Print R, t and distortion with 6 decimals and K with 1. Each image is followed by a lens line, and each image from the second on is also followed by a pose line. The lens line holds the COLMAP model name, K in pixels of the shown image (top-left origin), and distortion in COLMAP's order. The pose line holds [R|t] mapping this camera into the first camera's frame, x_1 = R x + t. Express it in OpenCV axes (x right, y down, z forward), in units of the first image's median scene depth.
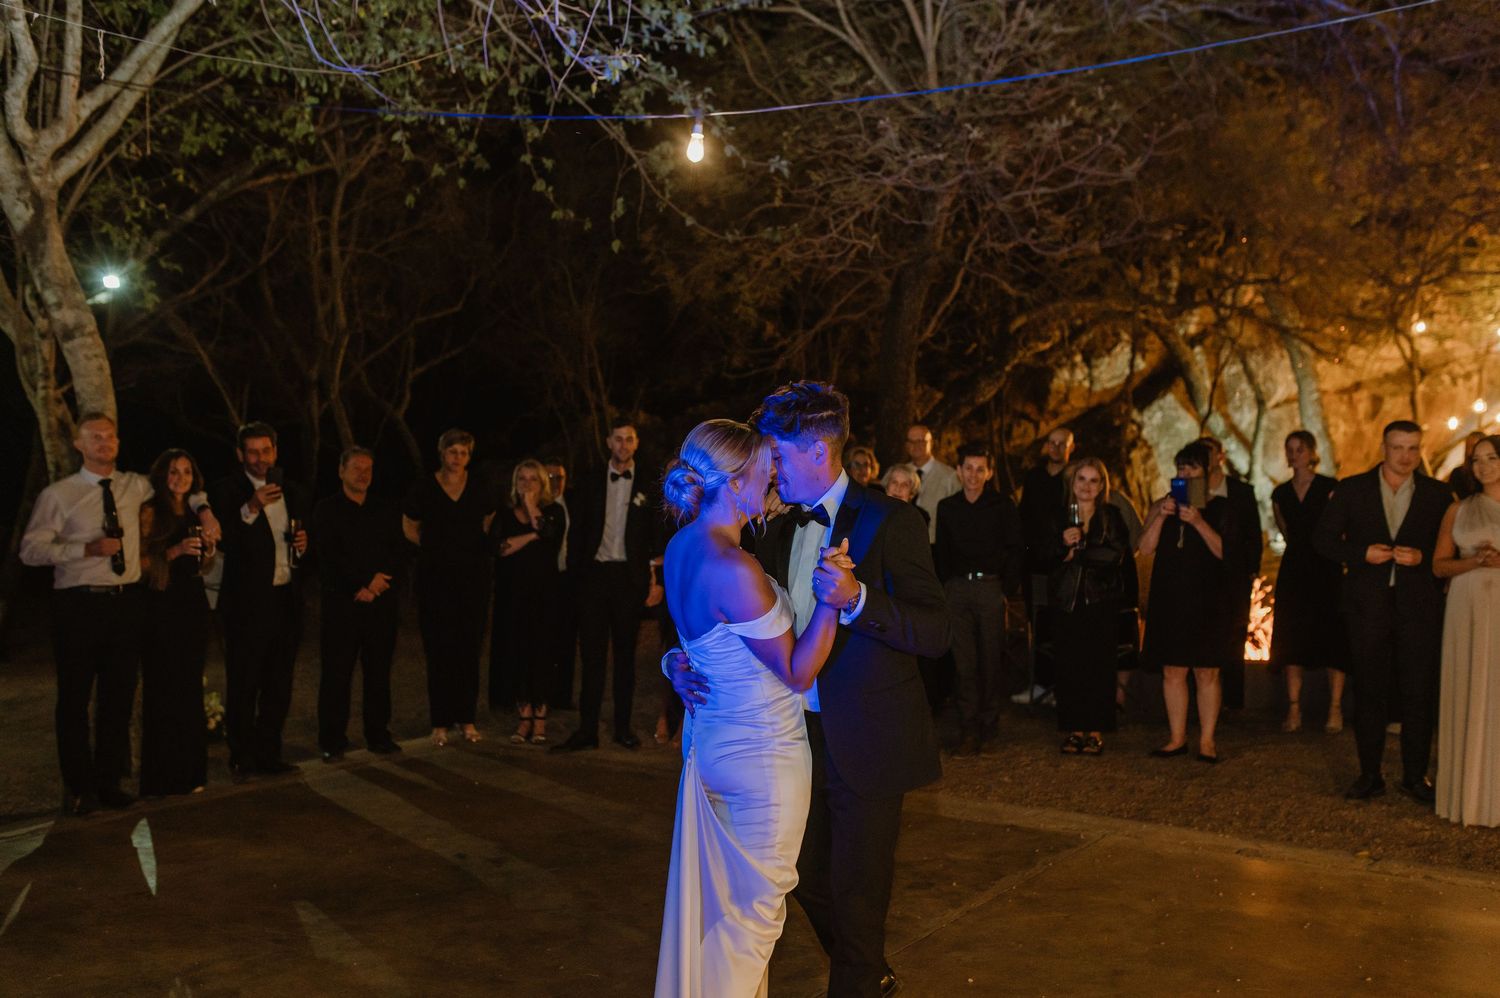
lens RADIAL K [[1470.4, 0, 742.3], [0, 1470.4, 501.8], [0, 0, 1]] dist [0.064712, 0.031362]
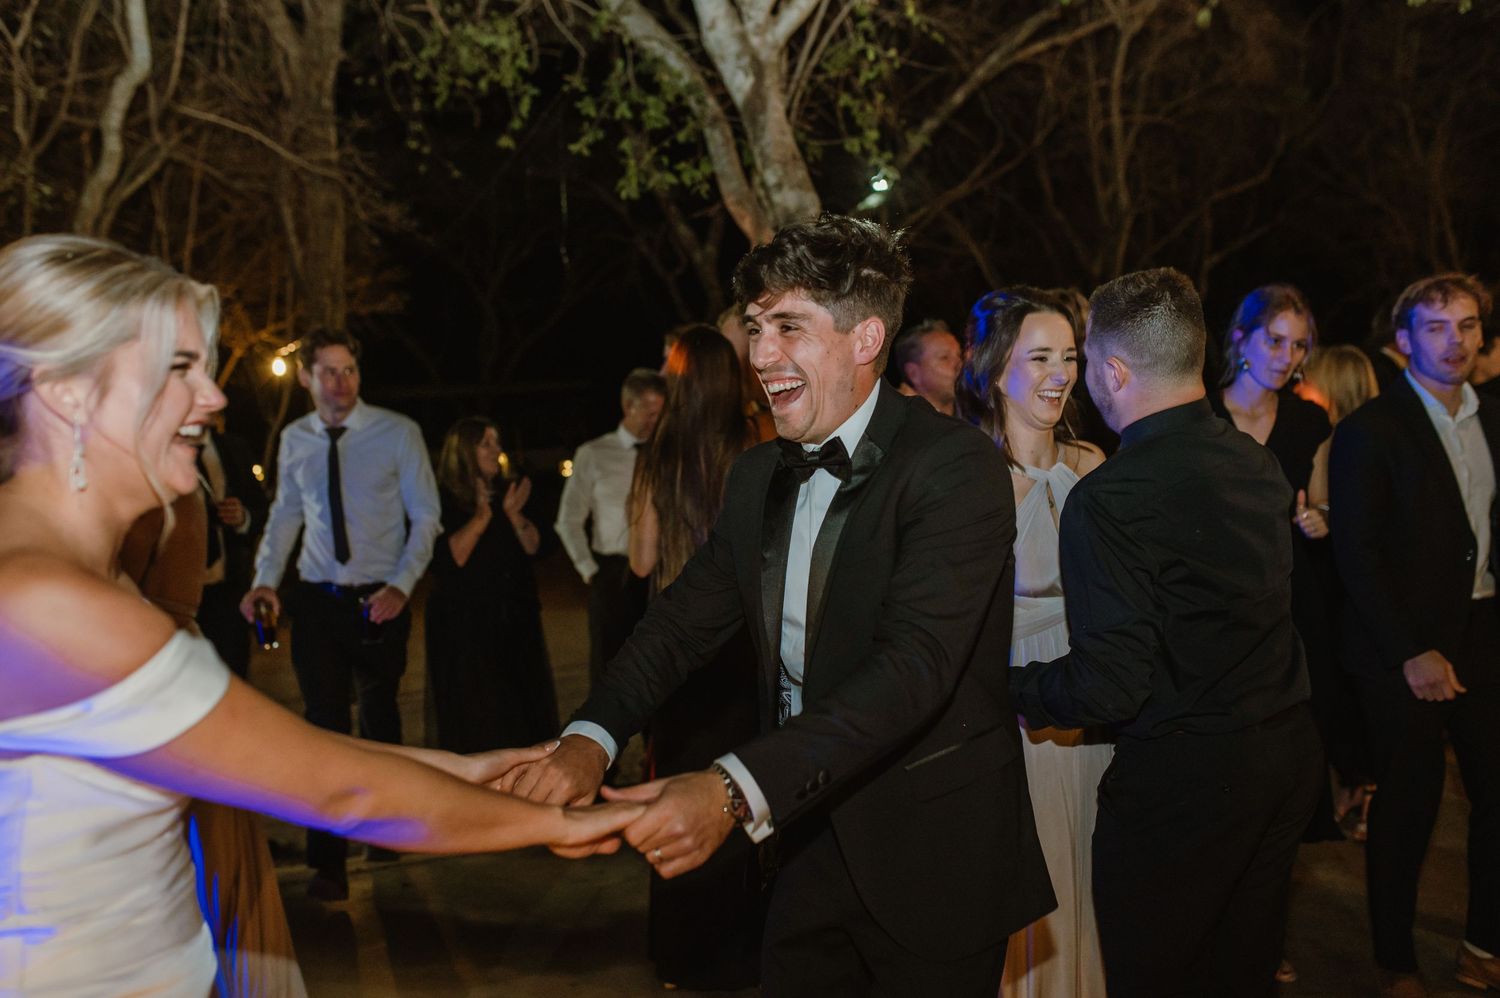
lens RADIAL K [[1468.7, 0, 729.3], [0, 1468.7, 501.6], [0, 0, 1]] dist [-0.000940, 0.155816]
pose [[0.859186, 0.006306, -0.511625, -0.043551], [0.026129, 0.998079, 0.056182, -0.000005], [0.510996, -0.061639, 0.857370, 0.212577]]
